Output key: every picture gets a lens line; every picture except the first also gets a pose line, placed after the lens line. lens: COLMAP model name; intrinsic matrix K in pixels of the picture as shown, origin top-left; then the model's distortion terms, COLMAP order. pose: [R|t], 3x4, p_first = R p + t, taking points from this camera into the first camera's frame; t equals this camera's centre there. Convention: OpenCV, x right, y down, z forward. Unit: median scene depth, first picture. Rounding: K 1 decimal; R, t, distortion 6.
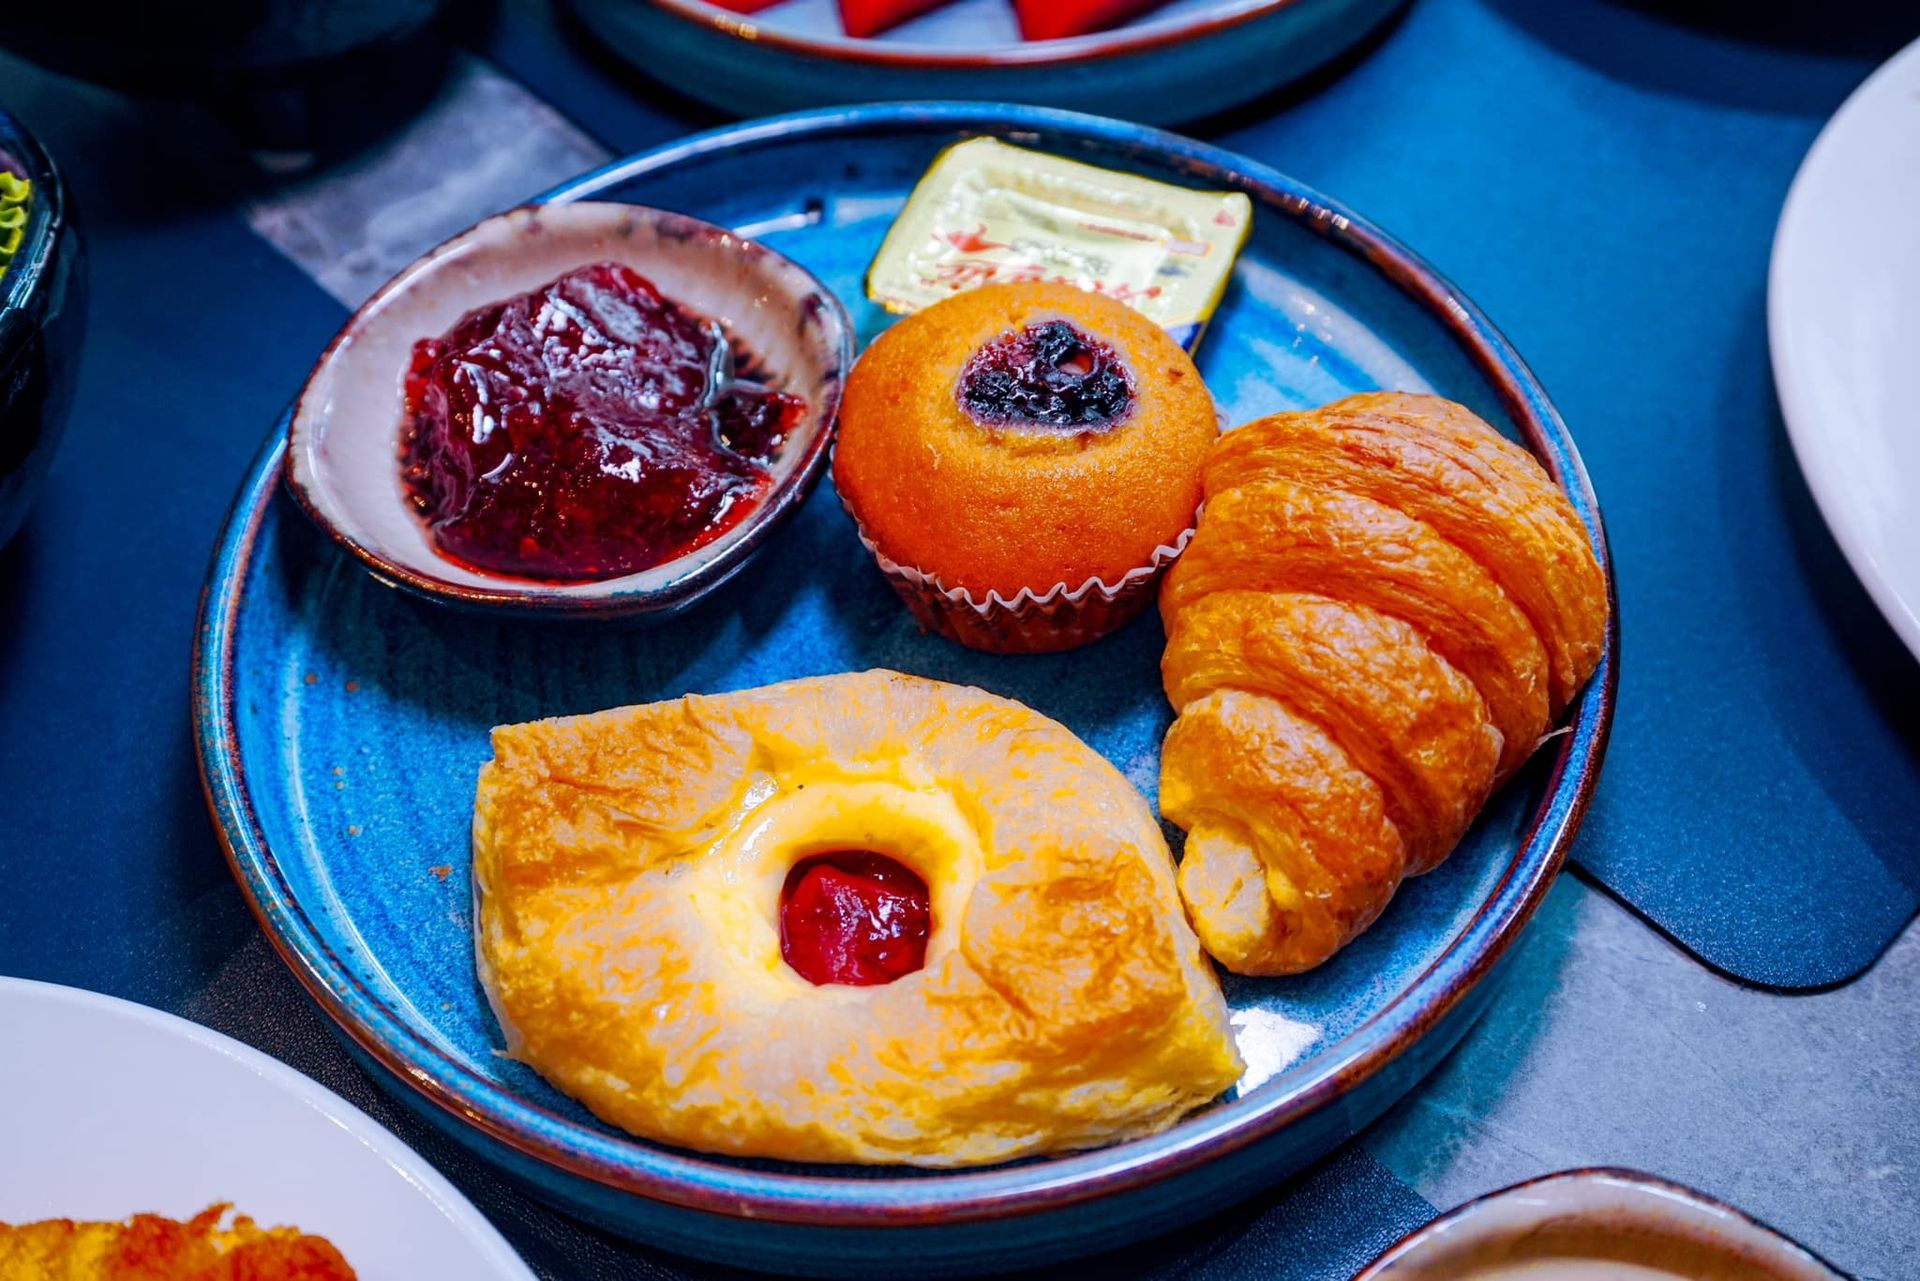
lens RADIAL K [[1899.7, 0, 960.0], [0, 1899.7, 640.5], [0, 0, 1]] dist [0.013838, 0.009572]
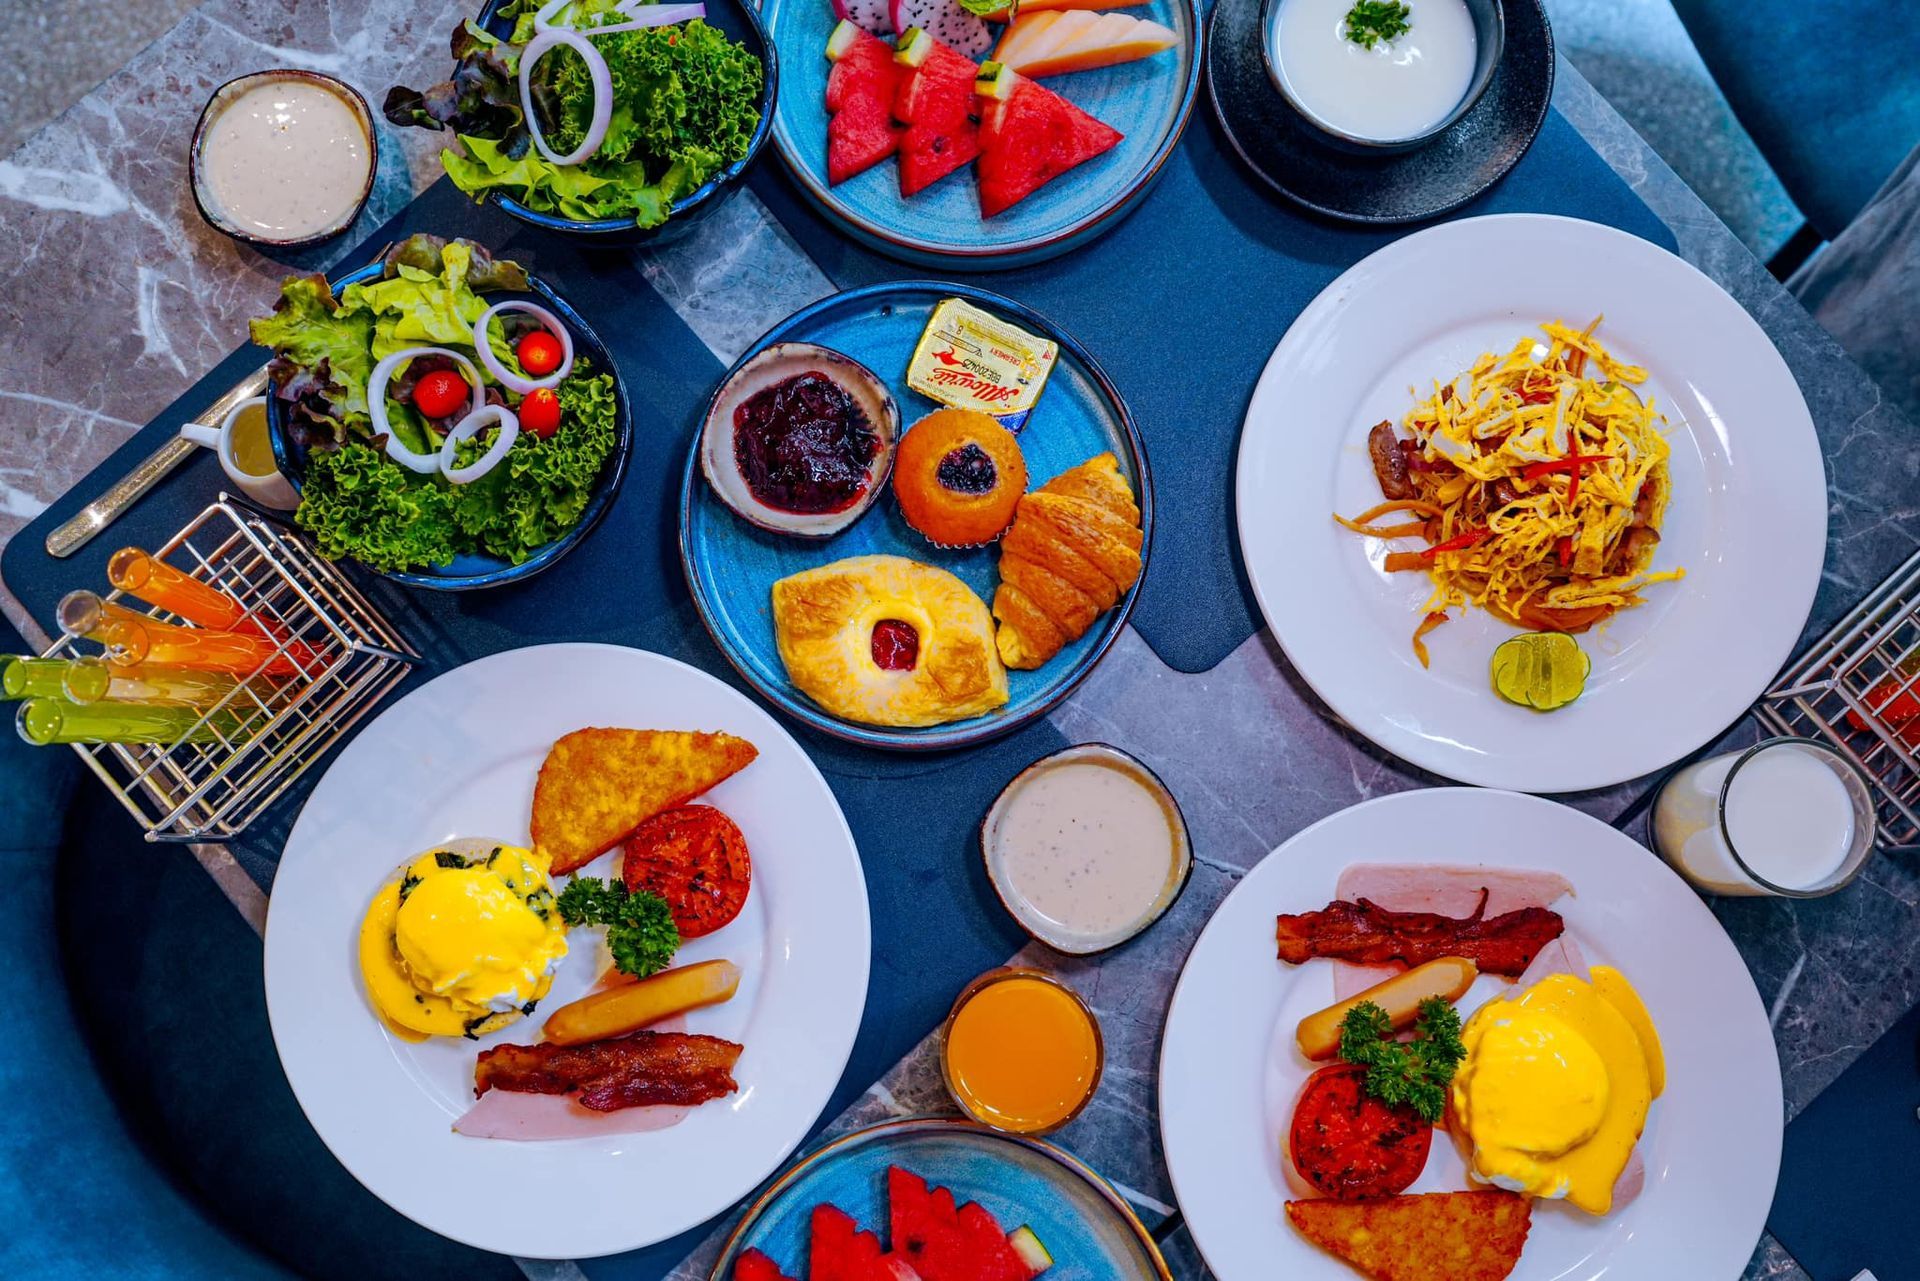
lens RADIAL K [[1899.7, 0, 960.0], [0, 1899.7, 640.5], [0, 0, 1]] dist [0.013838, 0.009572]
pose [[0.998391, 0.055484, 0.011694, 0.016792], [-0.054179, 0.872614, 0.485397, -1.420130], [0.016728, -0.485249, 0.874216, -1.802004]]
